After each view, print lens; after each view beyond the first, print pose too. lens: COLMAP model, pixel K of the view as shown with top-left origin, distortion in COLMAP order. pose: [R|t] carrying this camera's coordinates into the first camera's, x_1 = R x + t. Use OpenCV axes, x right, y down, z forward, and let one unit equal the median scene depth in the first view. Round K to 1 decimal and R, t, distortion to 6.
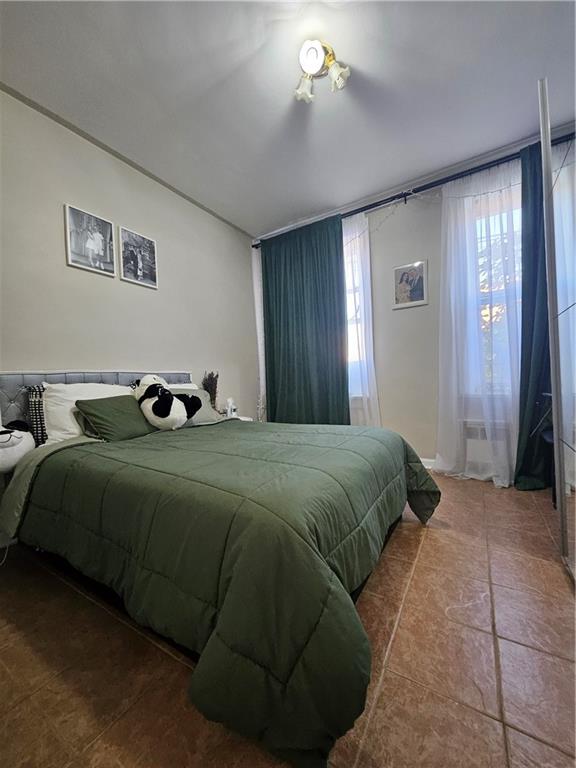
lens RADIAL K [[300.9, 0, 288.2], [0, 300.9, 384.0], [0, 0, 1]] dist [-0.000416, 0.001032]
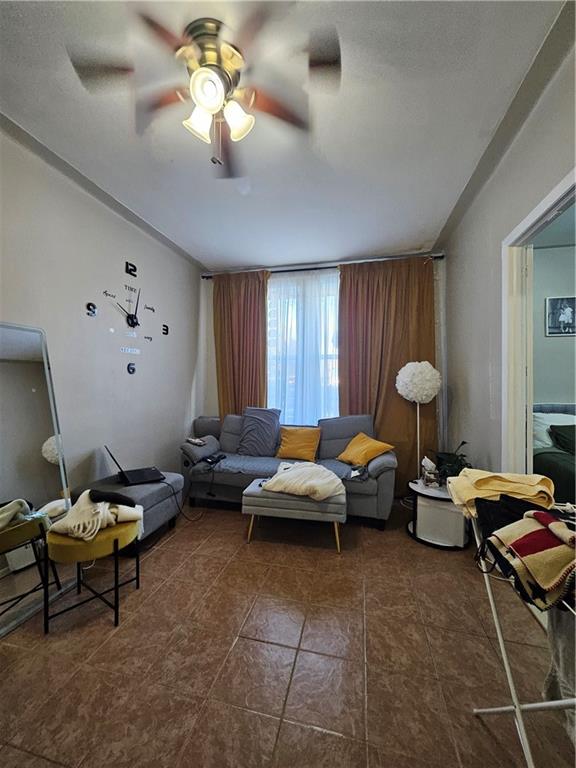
lens RADIAL K [[300.9, 0, 289.4], [0, 300.9, 385.2], [0, 0, 1]] dist [-0.000416, 0.001032]
pose [[0.313562, 0.041467, -0.948662, 0.332760], [-0.024763, 0.999063, 0.035485, -0.151044], [0.949245, 0.012365, 0.314295, -0.719941]]
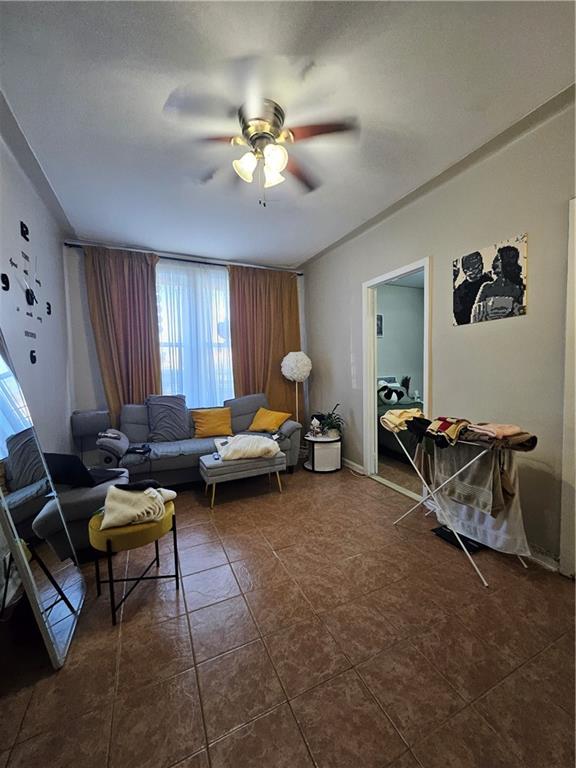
lens RADIAL K [[300.9, 0, 289.7], [0, 300.9, 385.6], [0, 0, 1]] dist [-0.000416, 0.001032]
pose [[0.836045, 0.058319, -0.545553, 0.219271], [-0.018192, 0.996735, 0.078671, -0.159182], [0.548359, -0.055848, 0.834376, -1.317134]]
